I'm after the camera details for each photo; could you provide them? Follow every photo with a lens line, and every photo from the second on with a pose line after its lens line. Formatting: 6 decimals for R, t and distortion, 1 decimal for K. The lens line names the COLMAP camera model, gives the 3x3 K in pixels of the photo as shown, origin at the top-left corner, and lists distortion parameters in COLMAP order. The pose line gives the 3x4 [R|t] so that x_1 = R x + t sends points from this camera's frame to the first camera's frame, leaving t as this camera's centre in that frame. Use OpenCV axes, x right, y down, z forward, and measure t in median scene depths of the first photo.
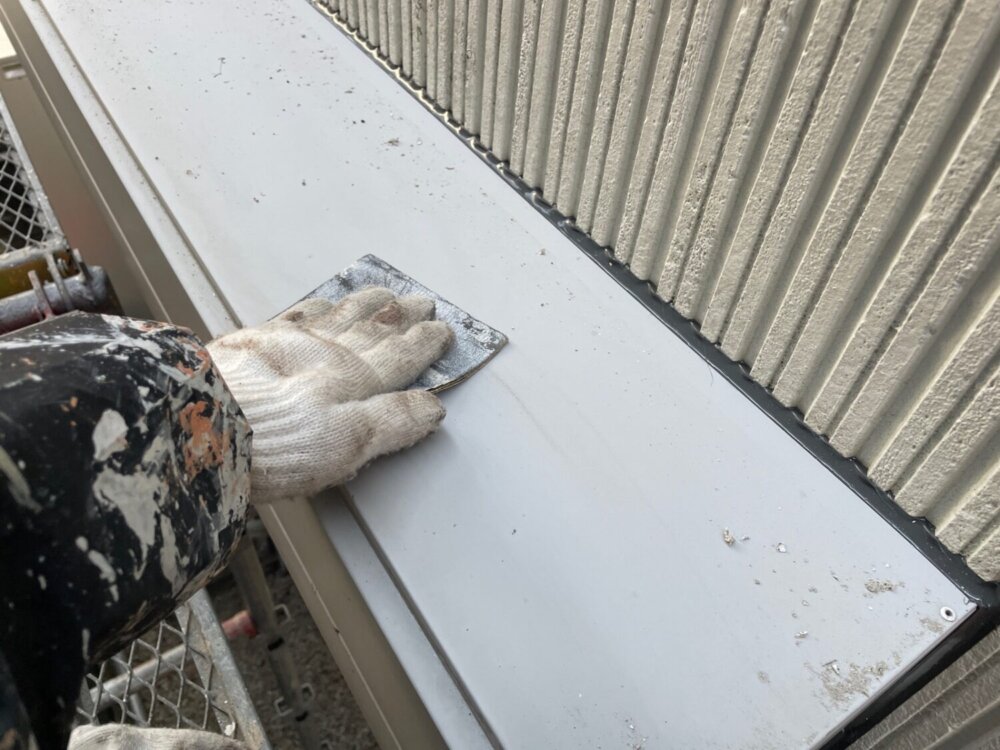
lens RADIAL K [[774.7, 0, 482.2], [0, 774.7, 375.5], [0, 0, 1]] dist [0.105090, -0.131572]
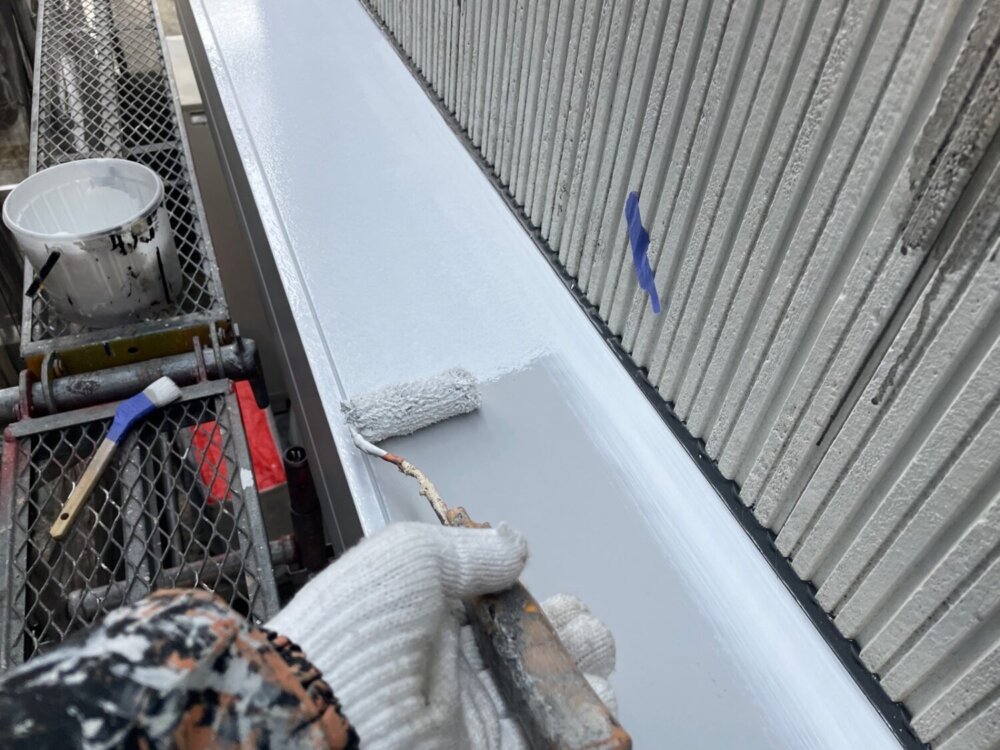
lens RADIAL K [[774.7, 0, 482.2], [0, 774.7, 375.5], [0, 0, 1]] dist [0.105090, -0.131572]
pose [[0.979458, 0.152236, -0.132239, -0.006837], [-0.160172, 0.985742, -0.051547, -0.158537], [0.122506, 0.071669, 0.989877, -0.133638]]
